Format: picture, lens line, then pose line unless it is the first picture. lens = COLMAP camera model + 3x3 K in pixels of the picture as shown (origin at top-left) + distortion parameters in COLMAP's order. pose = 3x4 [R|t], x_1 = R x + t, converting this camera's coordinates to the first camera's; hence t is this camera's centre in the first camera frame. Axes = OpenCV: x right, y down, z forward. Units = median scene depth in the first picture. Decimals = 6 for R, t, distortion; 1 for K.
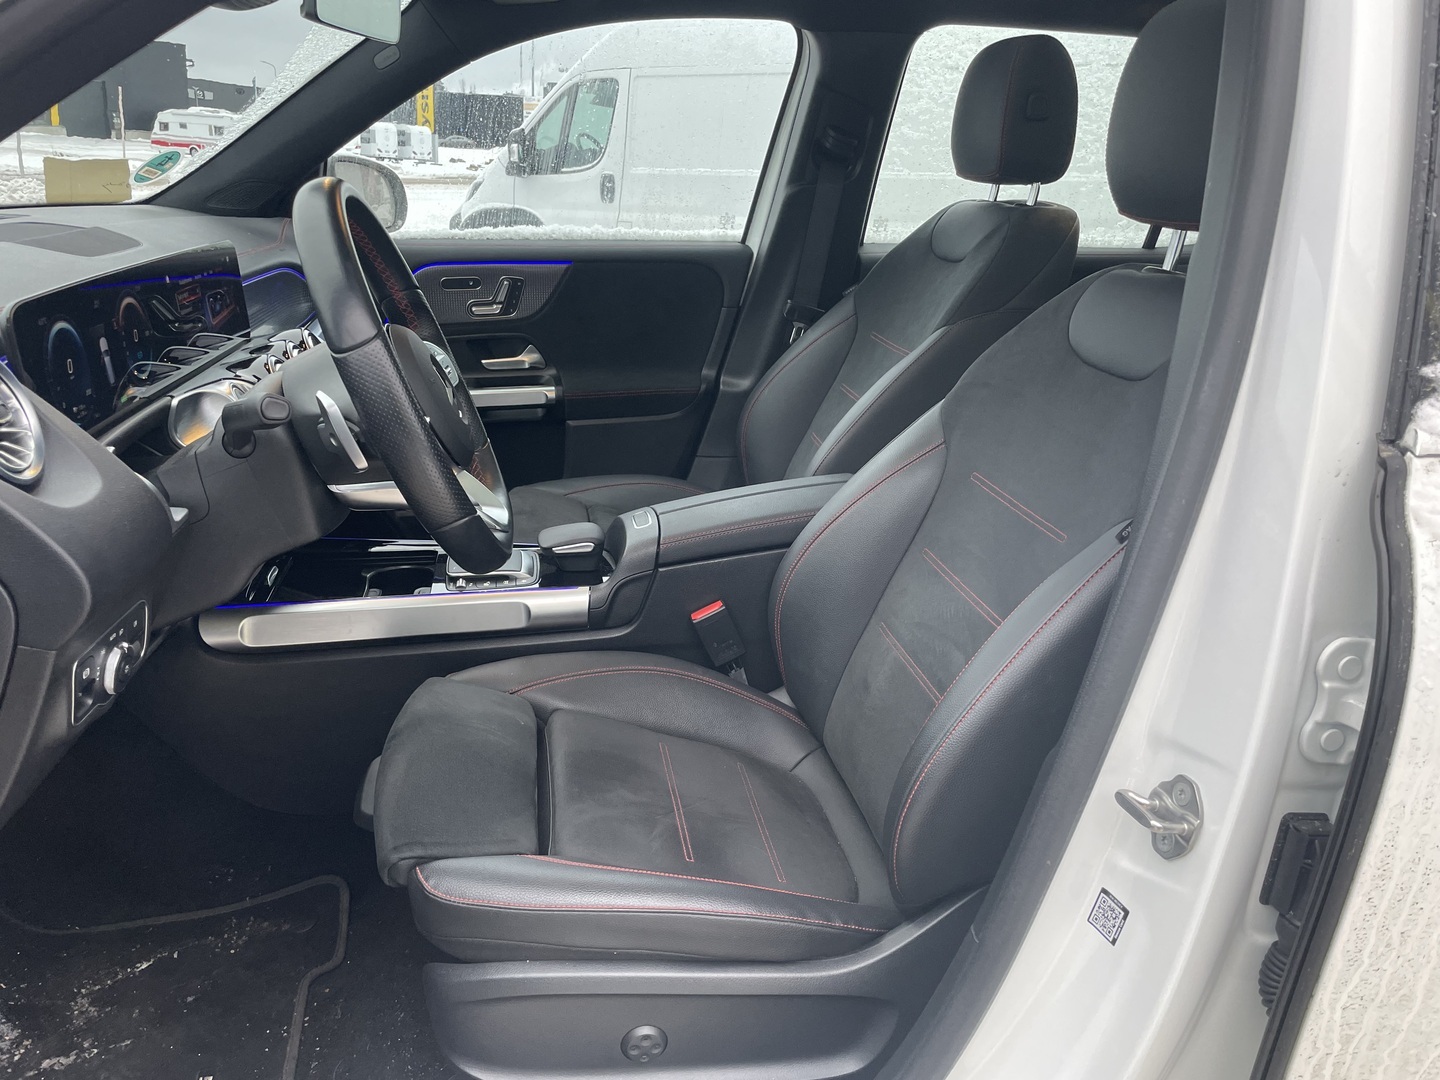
lens RADIAL K [[1089.6, 0, 720.0], [0, 1089.6, 540.0], [0, 0, 1]] dist [0.000135, -0.000128]
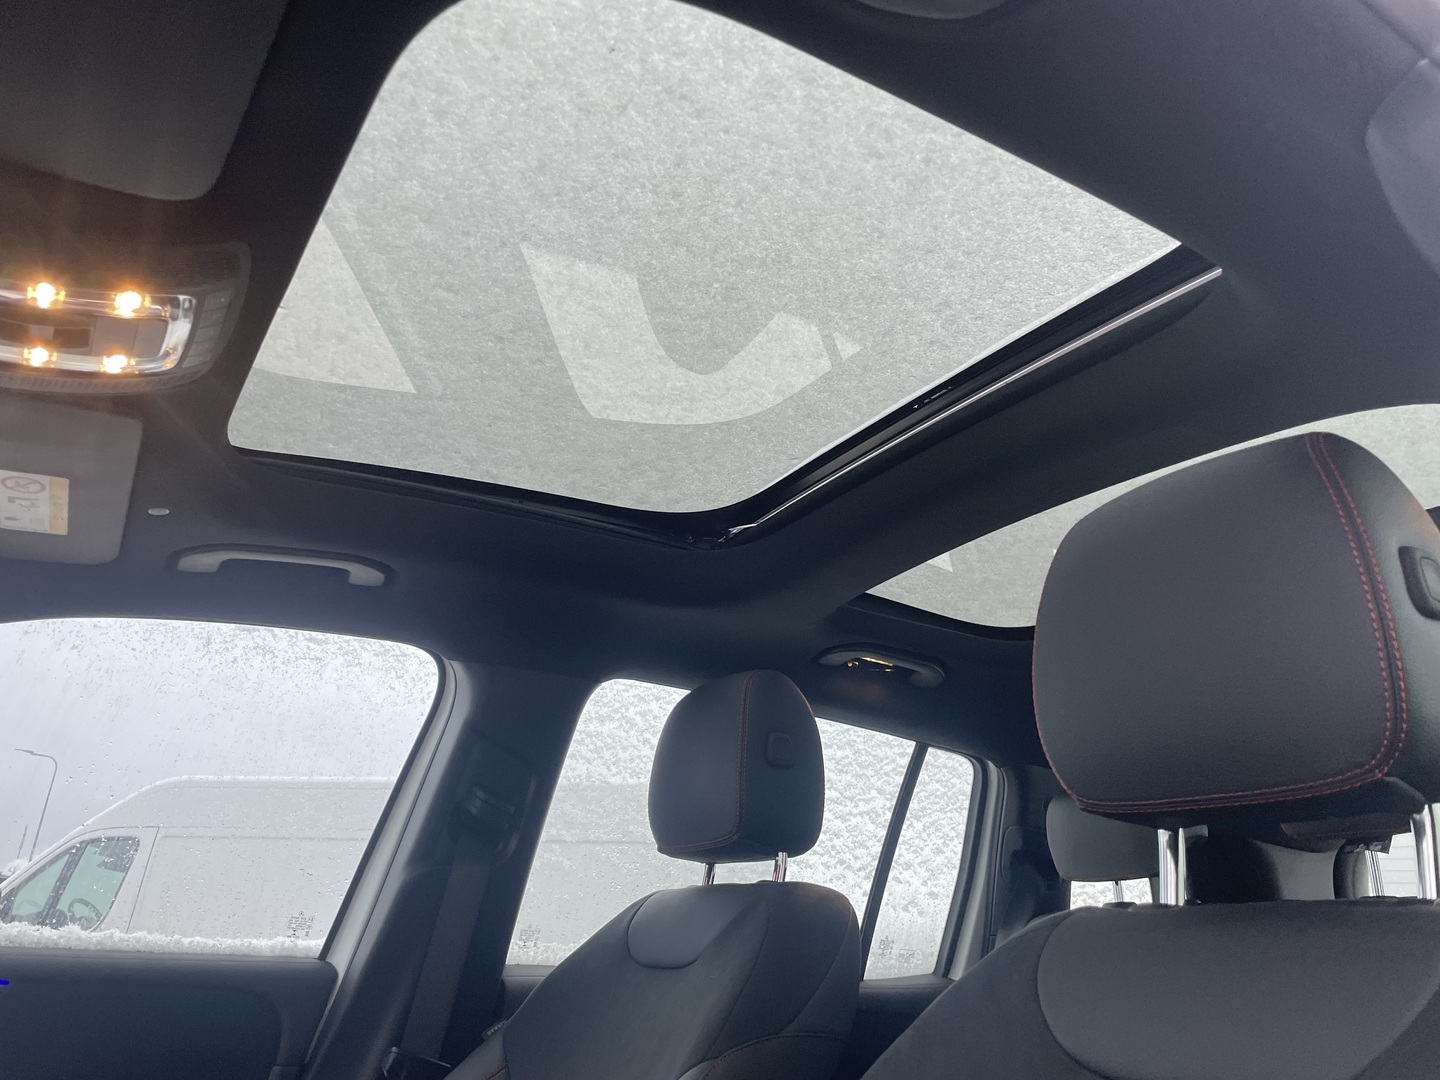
lens RADIAL K [[1071.1, 0, 723.7], [0, 1071.1, 541.6], [0, 0, 1]] dist [-0.005812, -0.008344]
pose [[0.920546, 0.153326, 0.359286, -0.025374], [0.118143, 0.767400, -0.630190, -0.036962], [-0.372340, 0.622566, 0.688313, 0.329698]]
